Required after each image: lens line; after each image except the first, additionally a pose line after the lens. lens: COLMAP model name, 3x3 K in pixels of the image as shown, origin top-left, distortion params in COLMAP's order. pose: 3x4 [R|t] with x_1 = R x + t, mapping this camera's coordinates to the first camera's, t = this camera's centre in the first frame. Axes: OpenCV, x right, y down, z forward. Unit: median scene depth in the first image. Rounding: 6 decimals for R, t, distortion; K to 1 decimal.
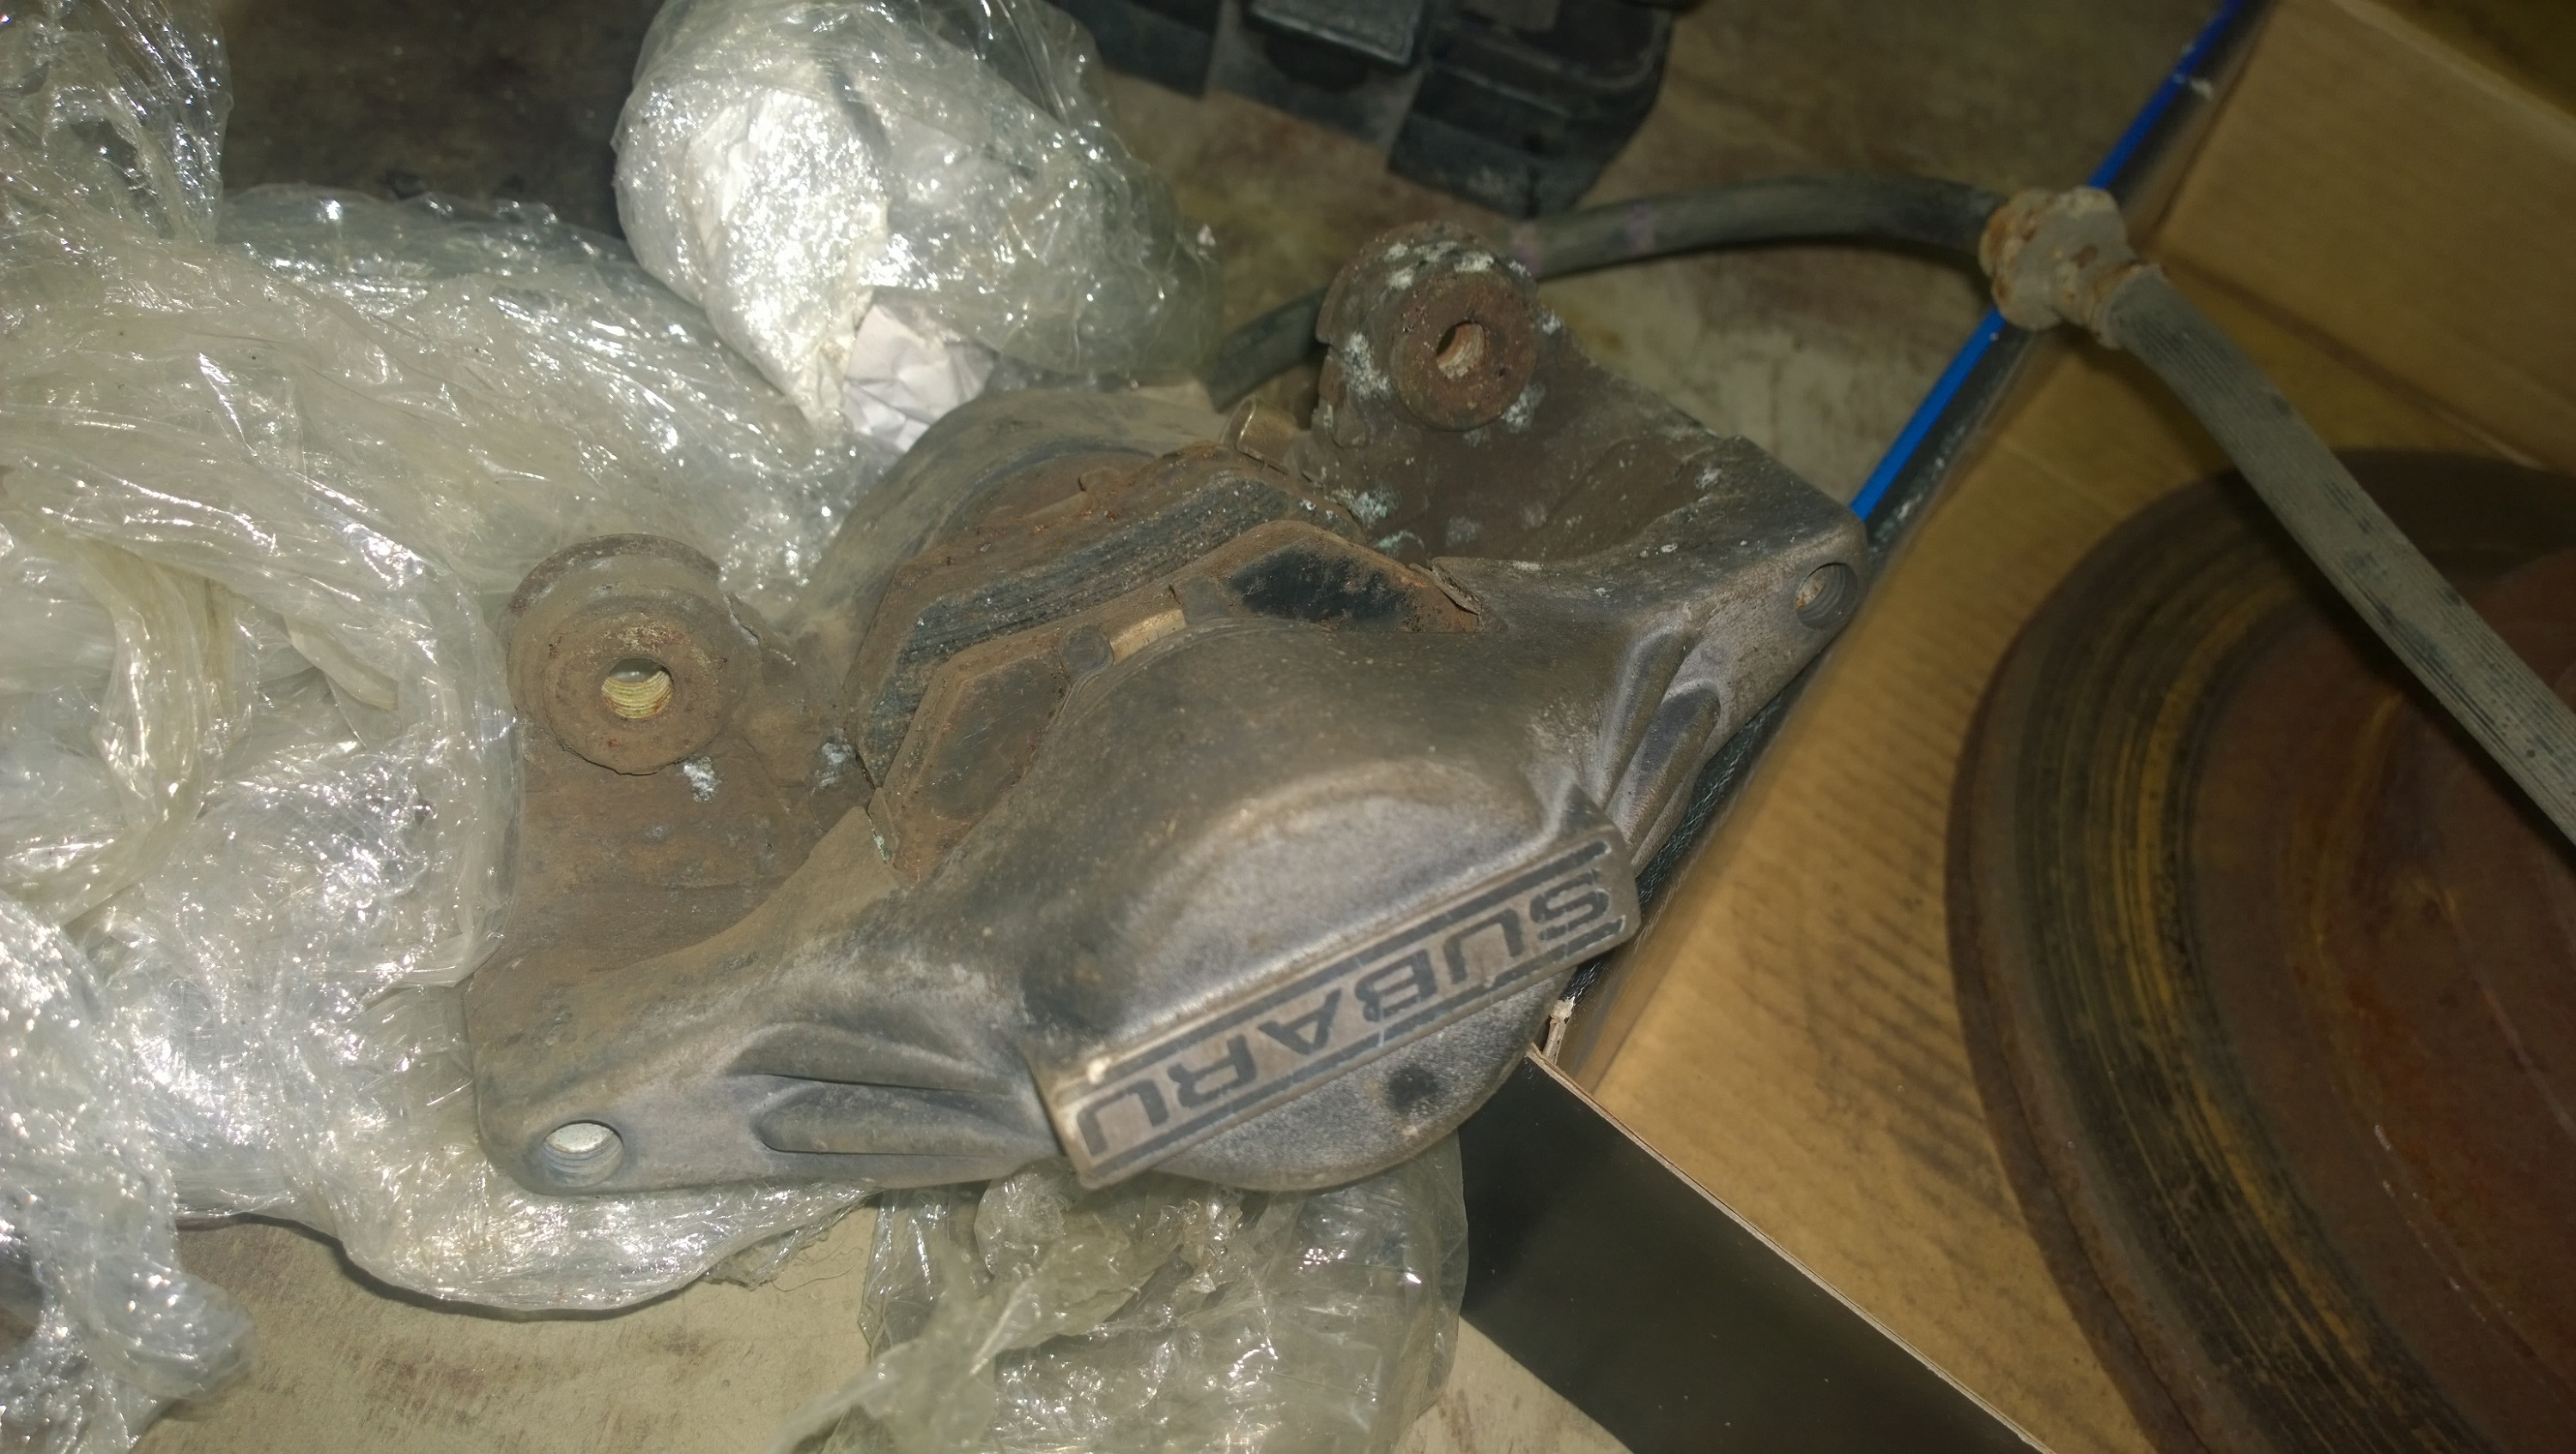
lens RADIAL K [[2118.2, 0, 1288.0], [0, 2118.2, 727.0], [0, 0, 1]] dist [-0.002559, -0.011571]
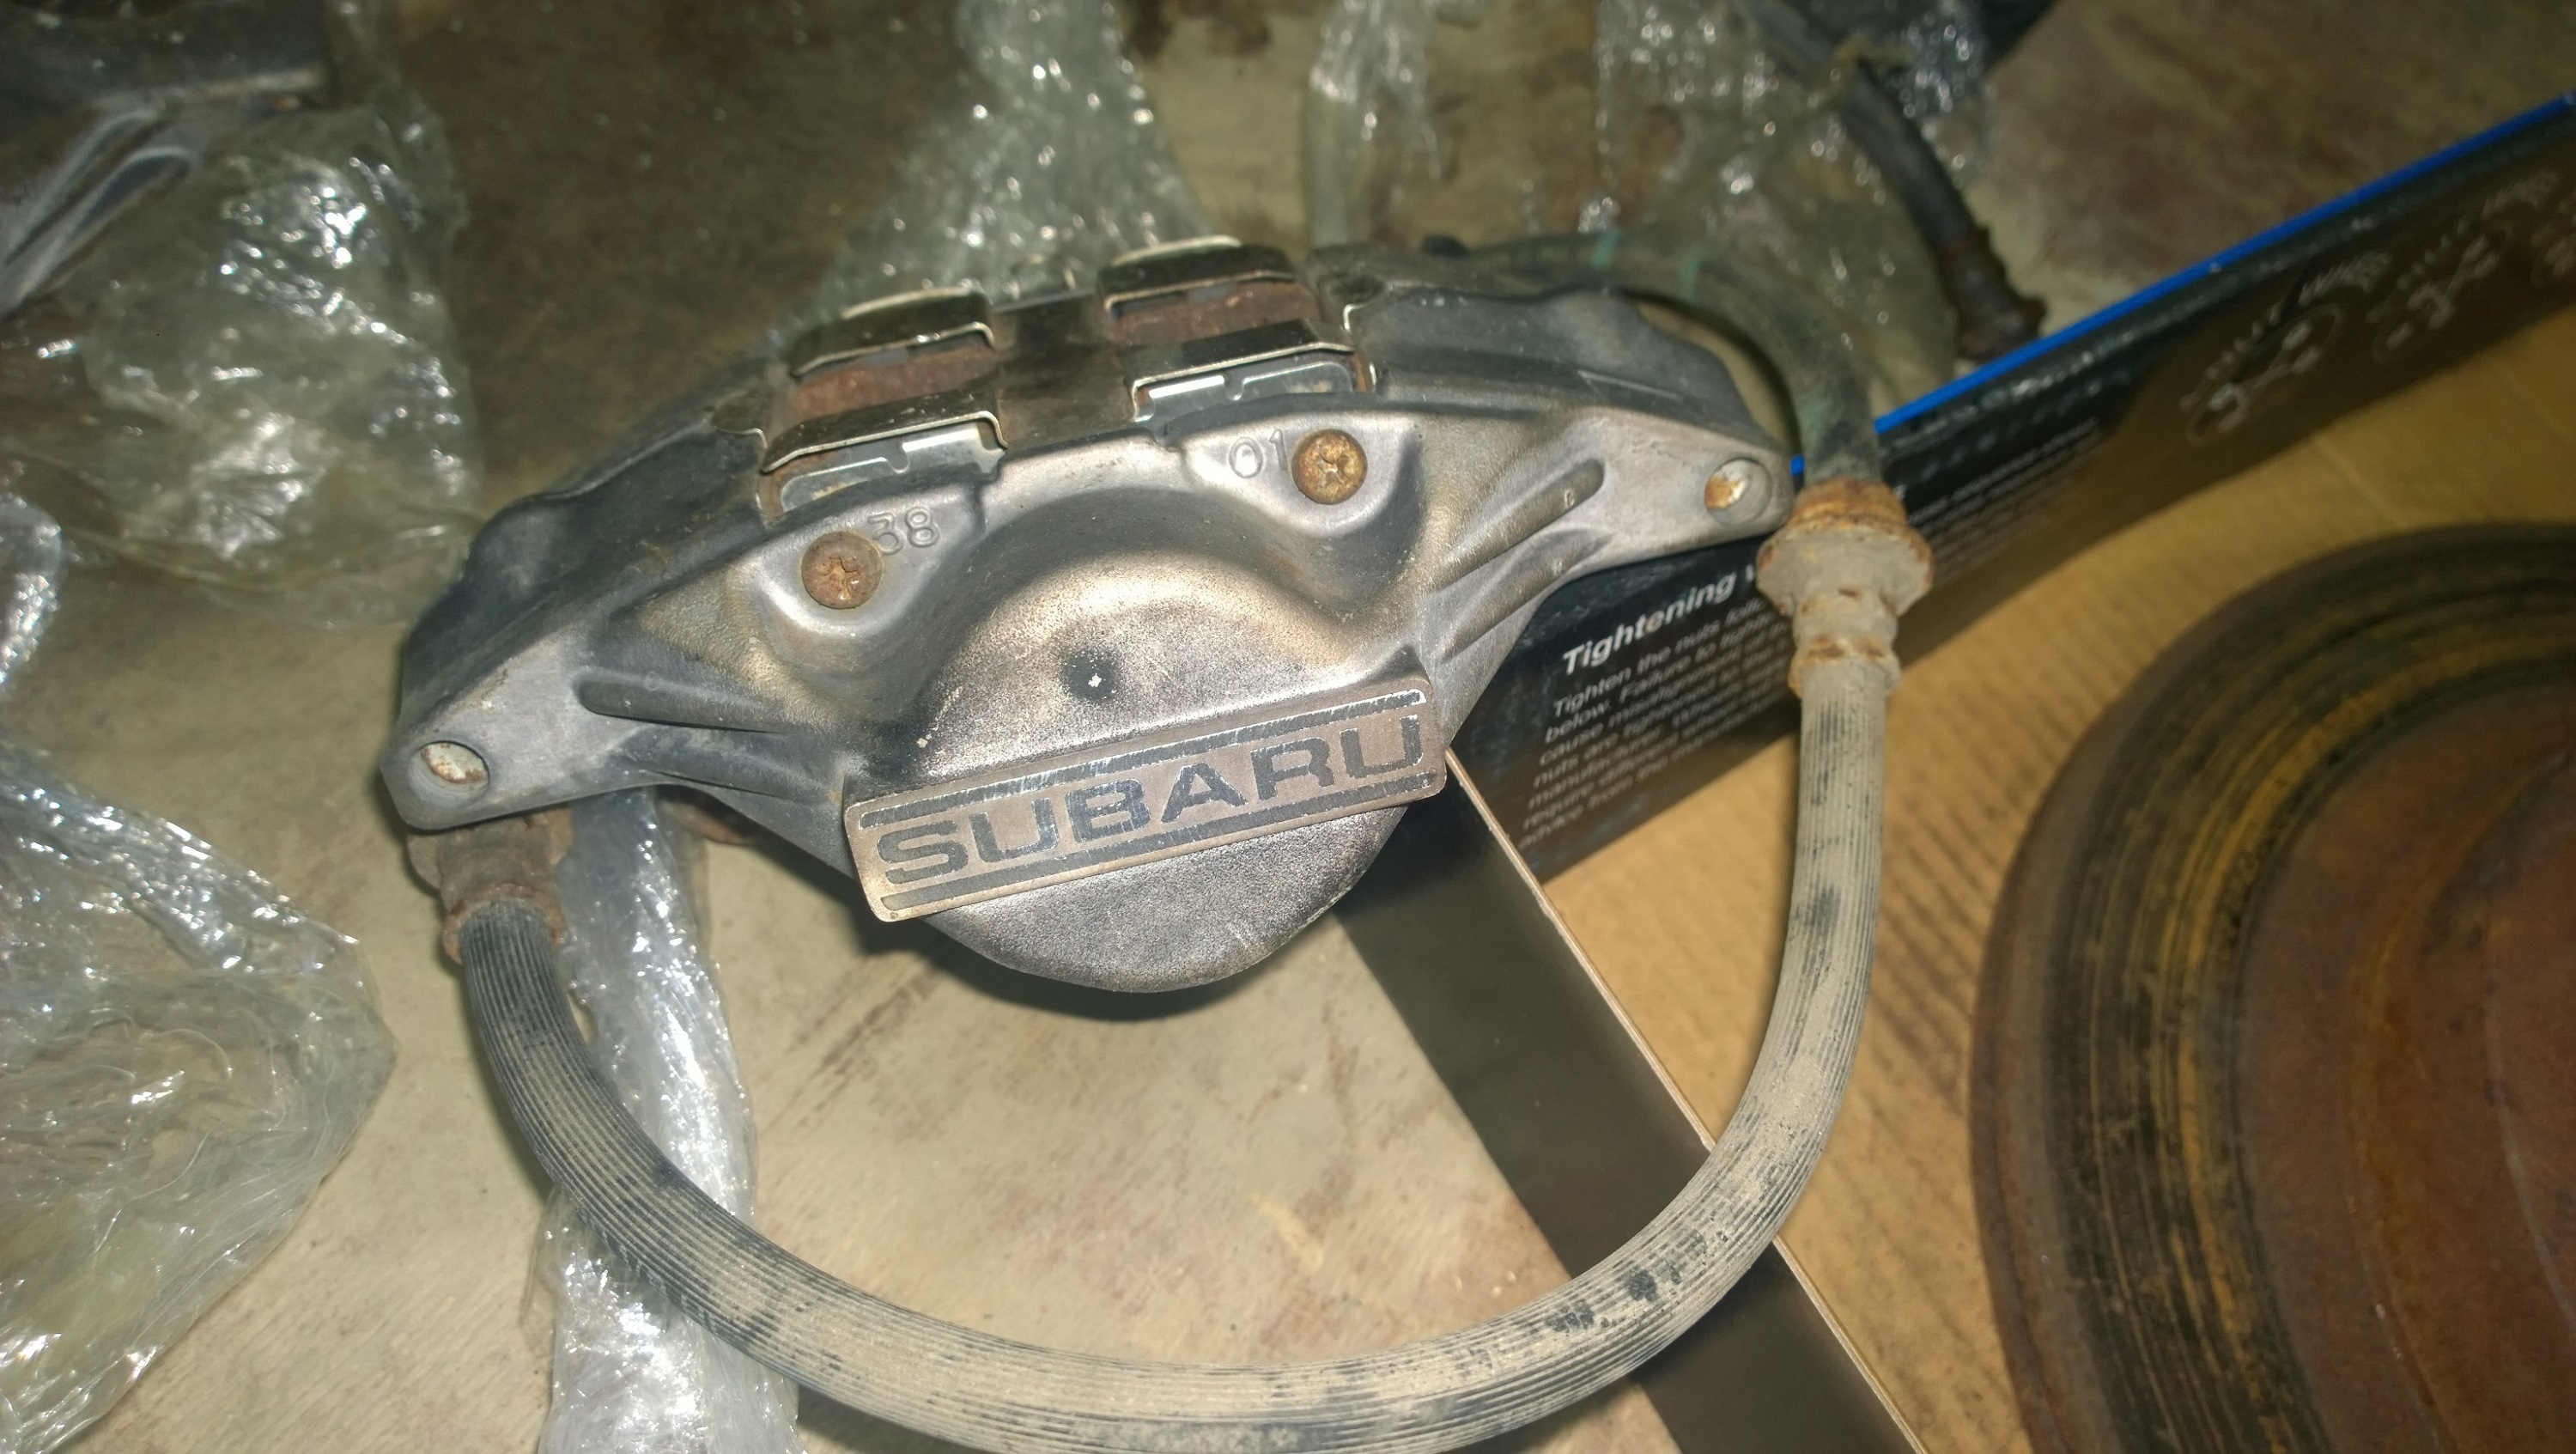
lens RADIAL K [[2118.2, 0, 1288.0], [0, 2118.2, 727.0], [0, 0, 1]] dist [-0.002559, -0.011571]
pose [[0.925335, 0.287859, -0.246763, 0.249620], [-0.282952, 0.957502, 0.055926, 0.094103], [0.252375, 0.018072, 0.967461, -0.065054]]
